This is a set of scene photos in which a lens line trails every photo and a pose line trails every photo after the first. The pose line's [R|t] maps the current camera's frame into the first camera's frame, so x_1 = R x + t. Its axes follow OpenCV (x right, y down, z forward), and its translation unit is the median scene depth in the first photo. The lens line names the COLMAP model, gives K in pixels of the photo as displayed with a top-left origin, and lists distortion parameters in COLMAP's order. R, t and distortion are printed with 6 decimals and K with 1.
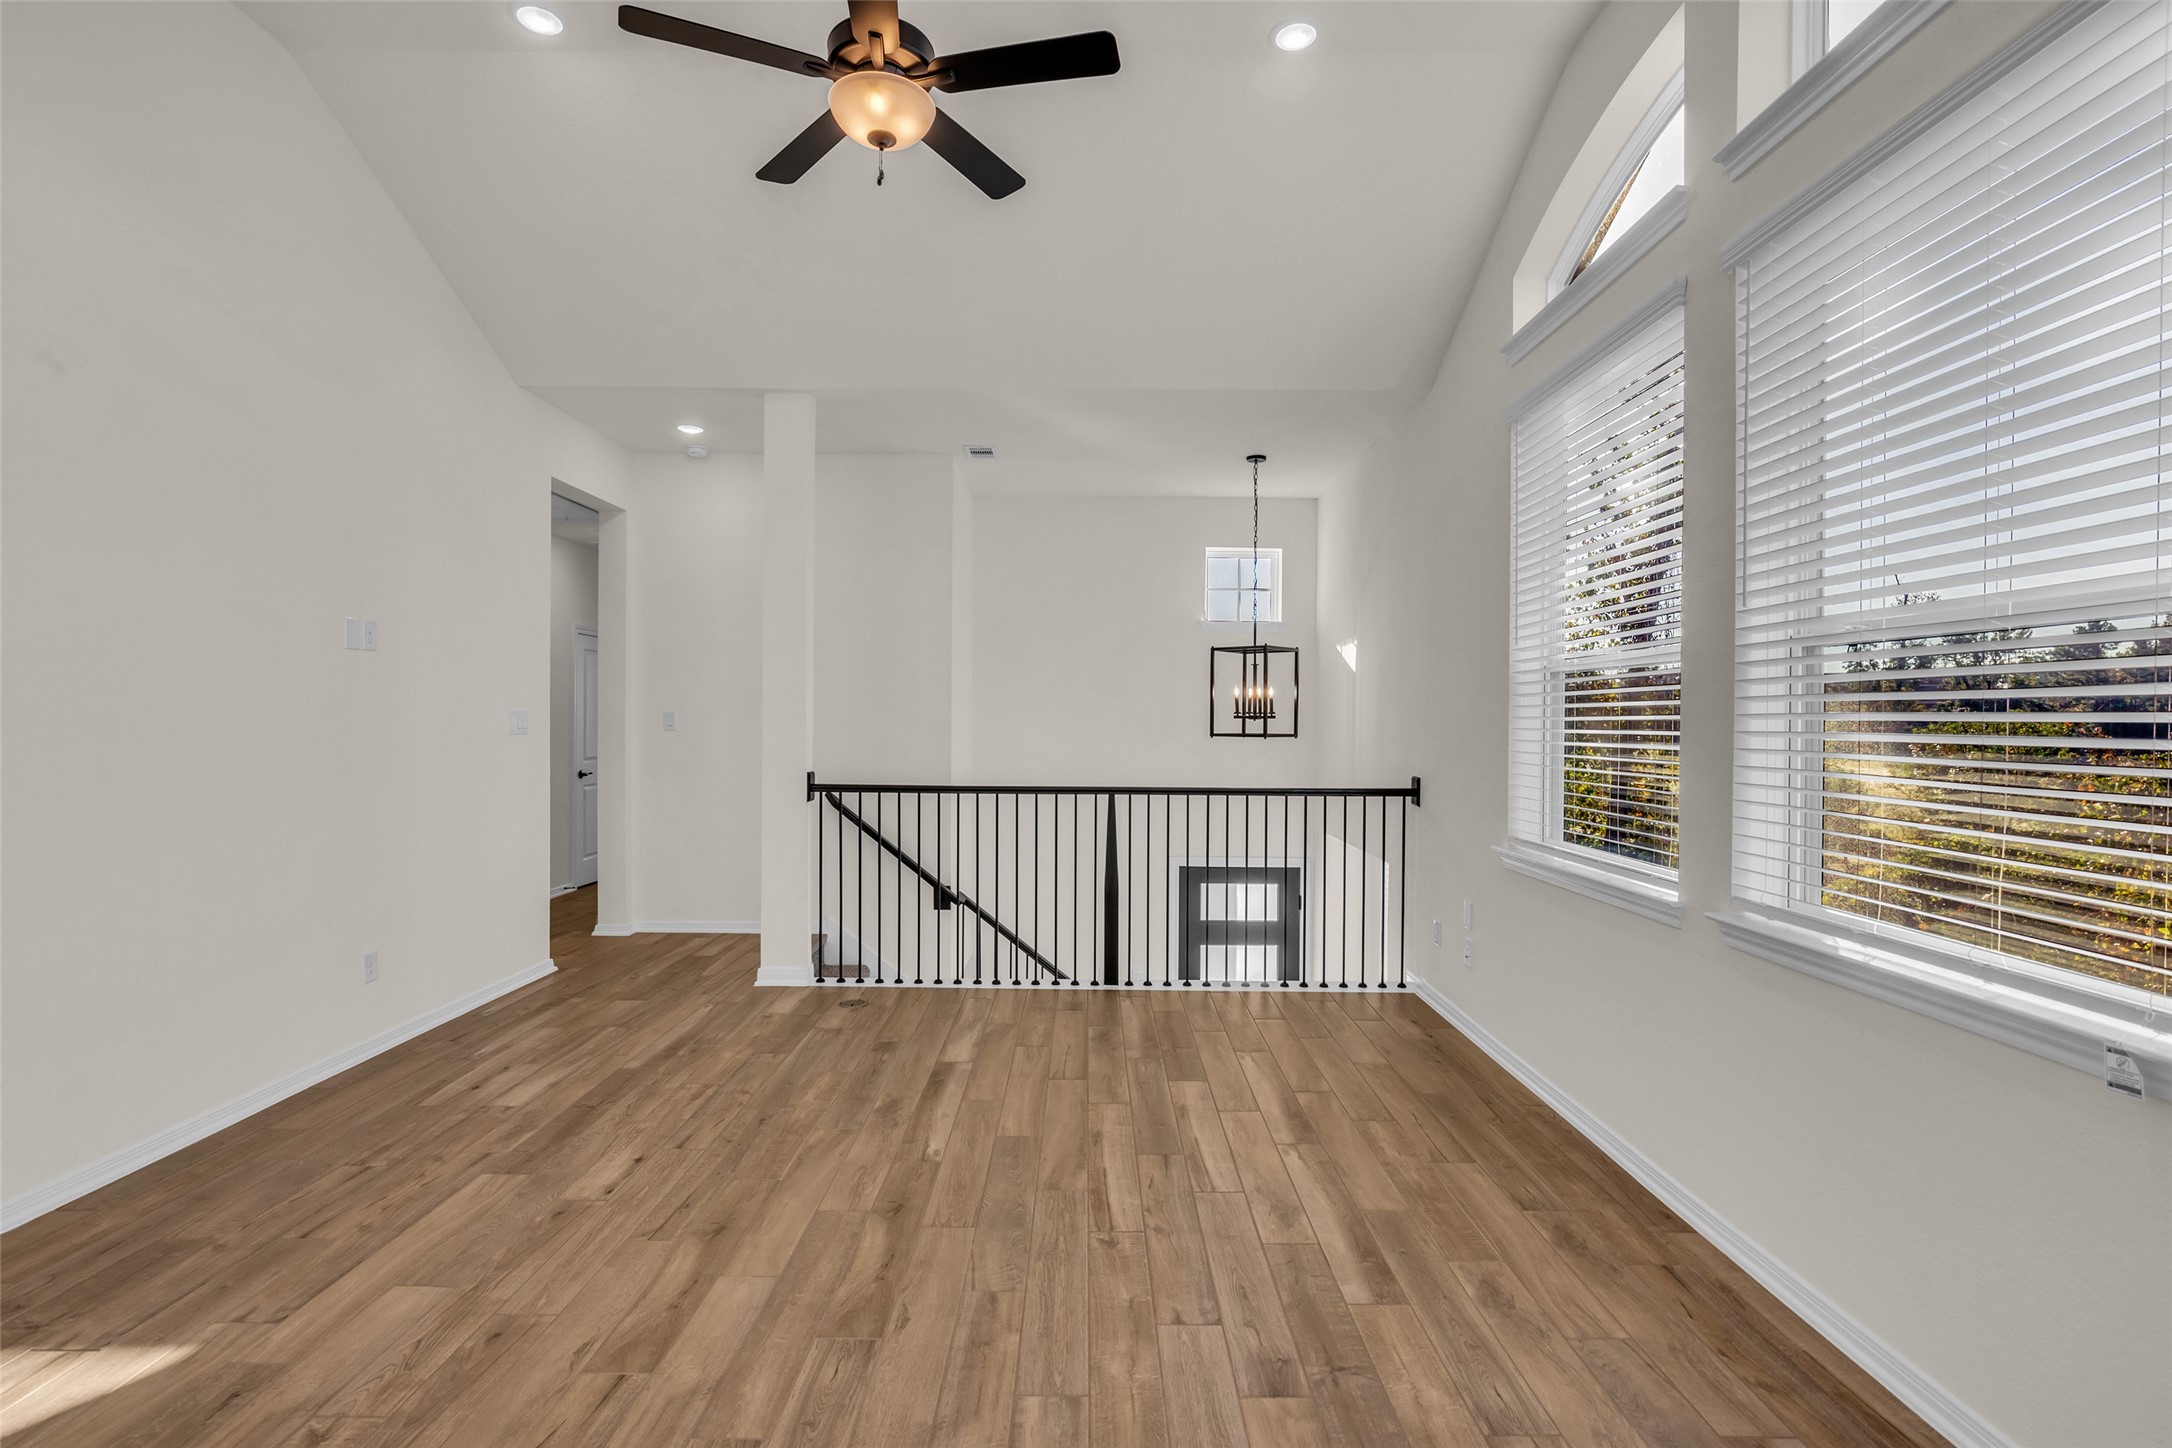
lens RADIAL K [[996.8, 0, 1085.9], [0, 996.8, 726.2], [0, 0, 1]] dist [-0.022212, 0.008518]
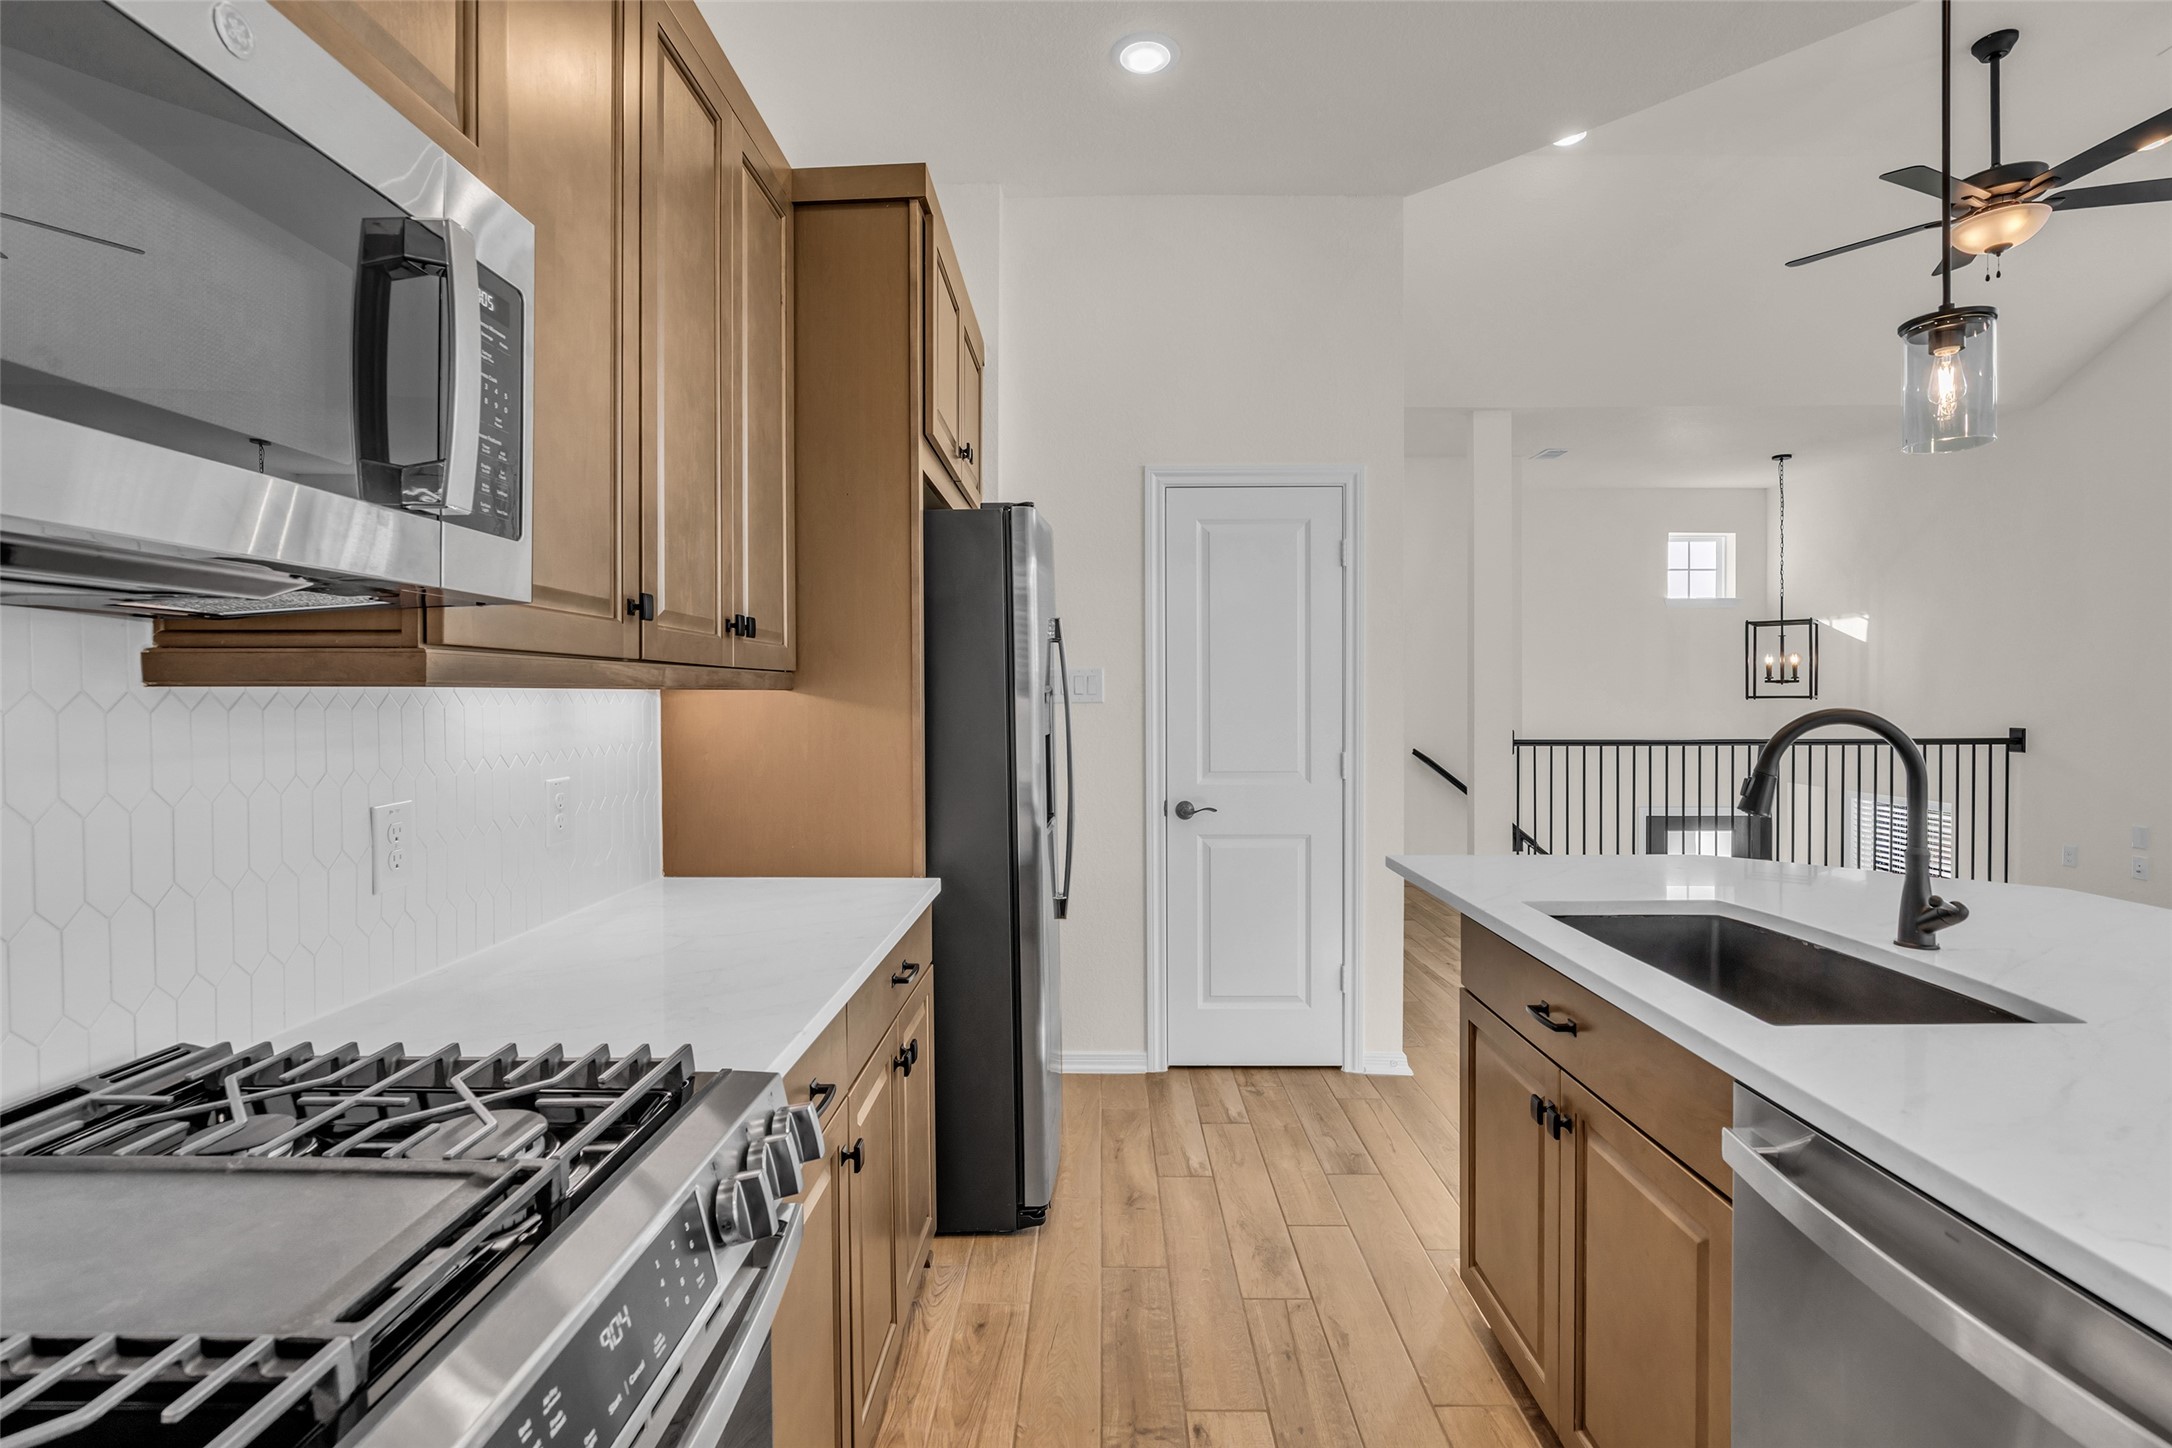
lens RADIAL K [[1004.4, 0, 1091.3], [0, 1004.4, 708.0], [0, 0, 1]] dist [-0.010880, 0.001414]
pose [[0.999938, -0.010349, -0.004170, -0.957651], [0.010370, 0.999933, 0.005061, 0.011531], [0.004118, -0.005104, 0.999978, -0.247491]]
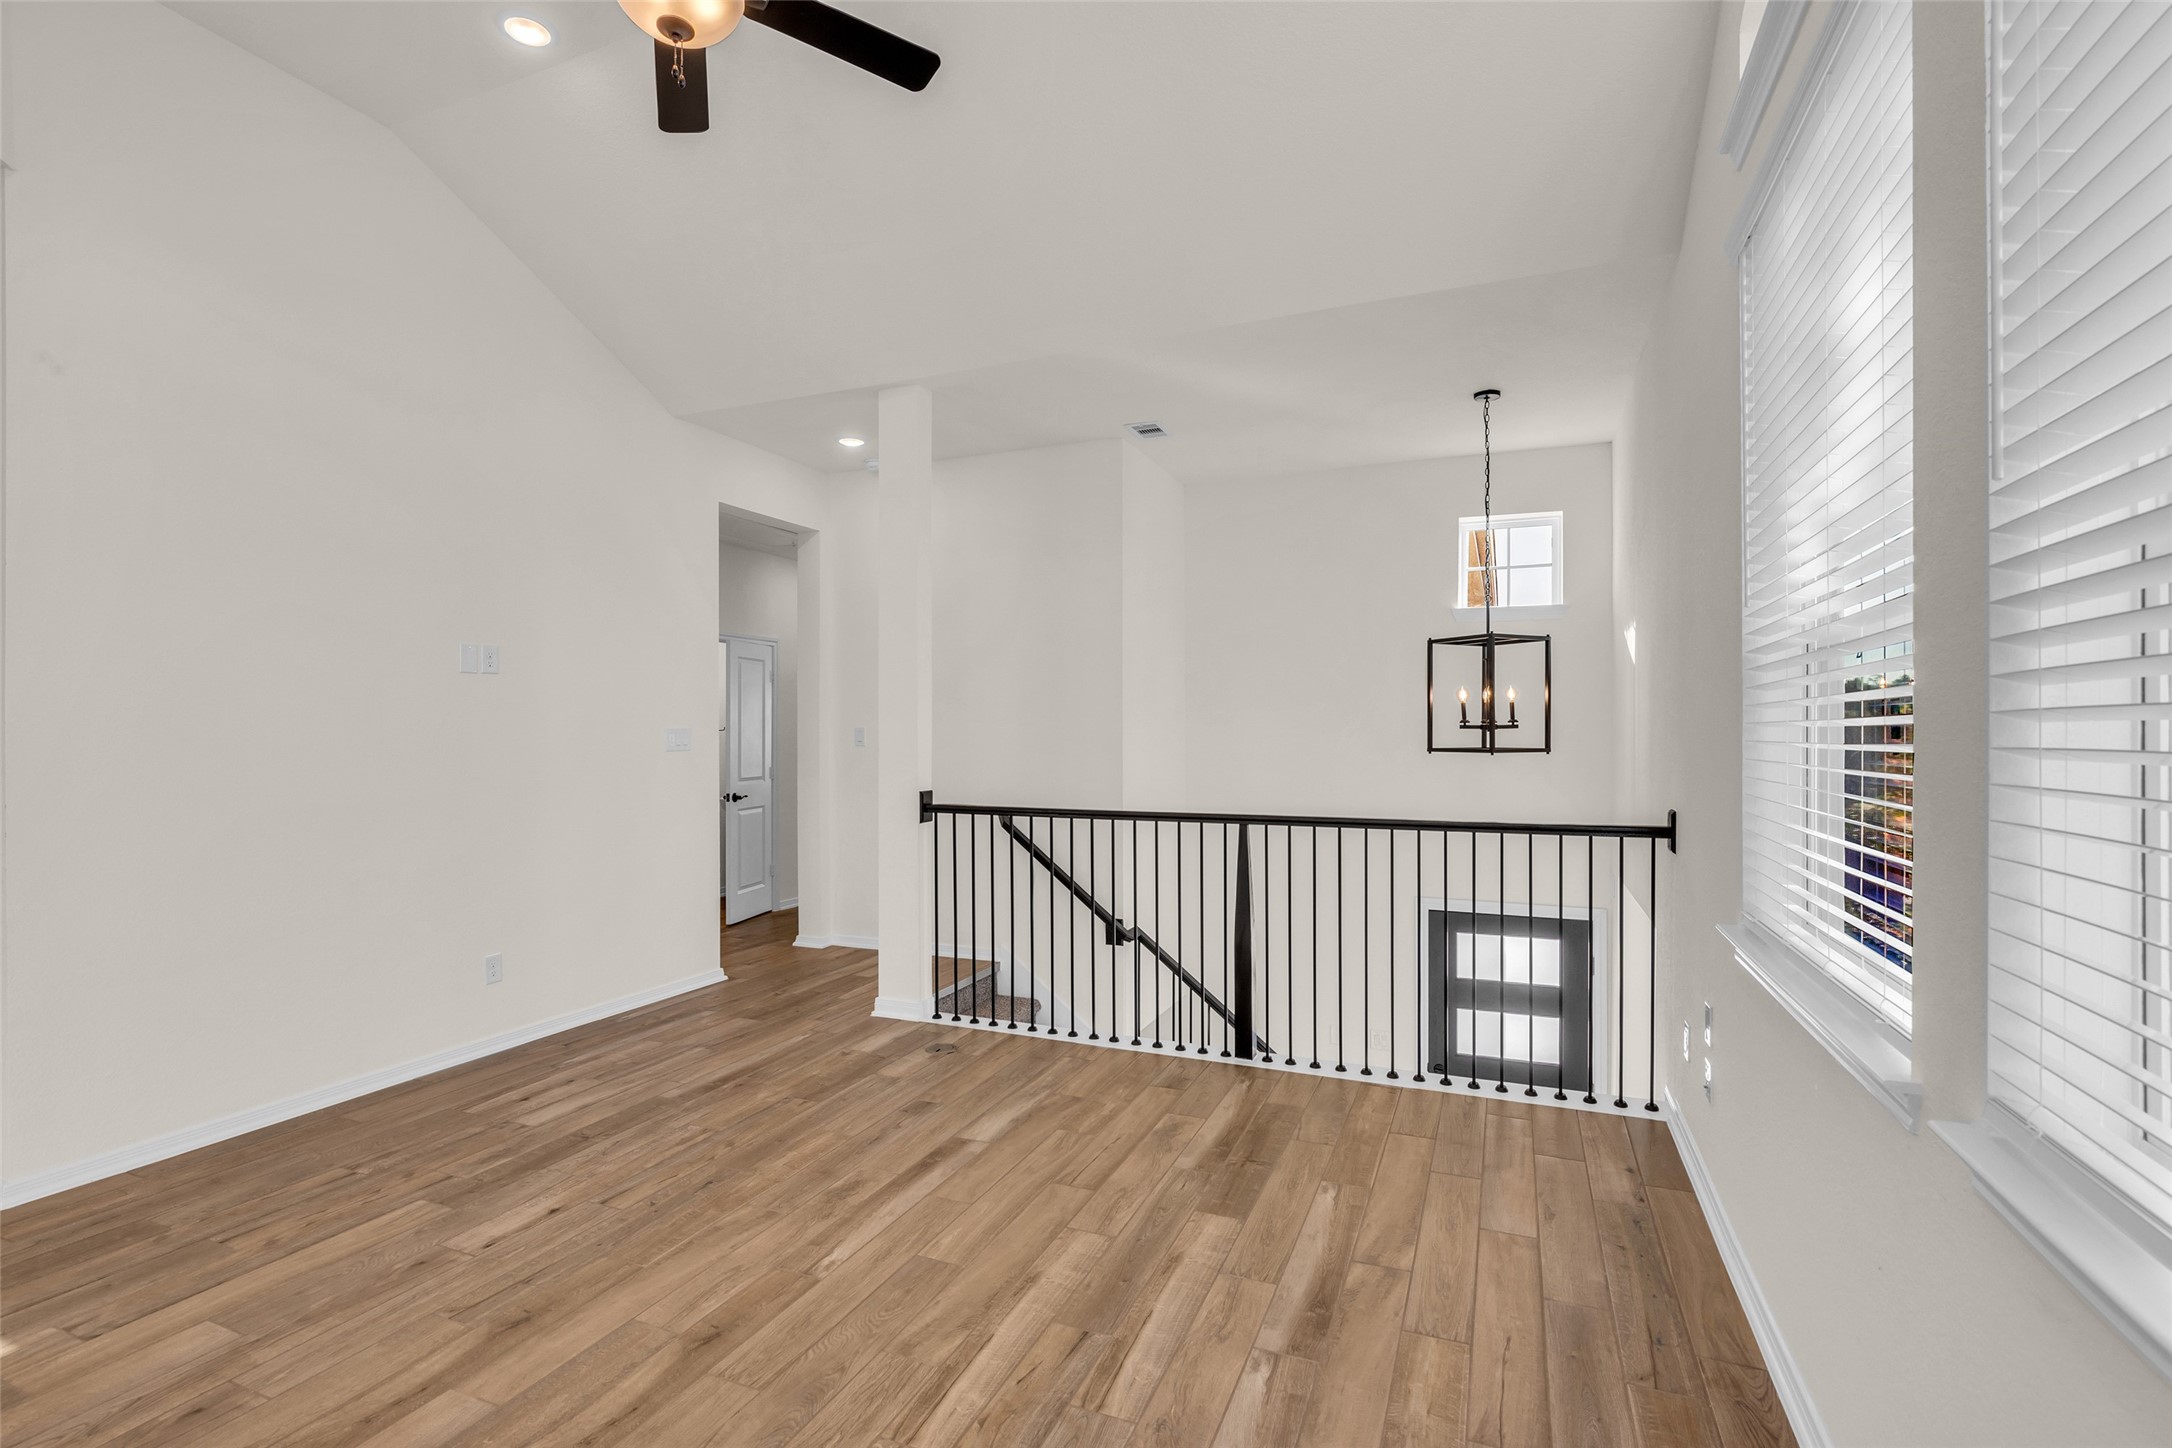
lens RADIAL K [[992.7, 0, 1091.5], [0, 992.7, 739.4], [0, 0, 1]] dist [-0.021991, 0.008256]
pose [[0.922307, -0.005558, -0.386418, 0.277265], [0.005529, 0.999984, -0.001187, -0.000373], [0.386418, -0.001042, 0.922323, 0.255783]]
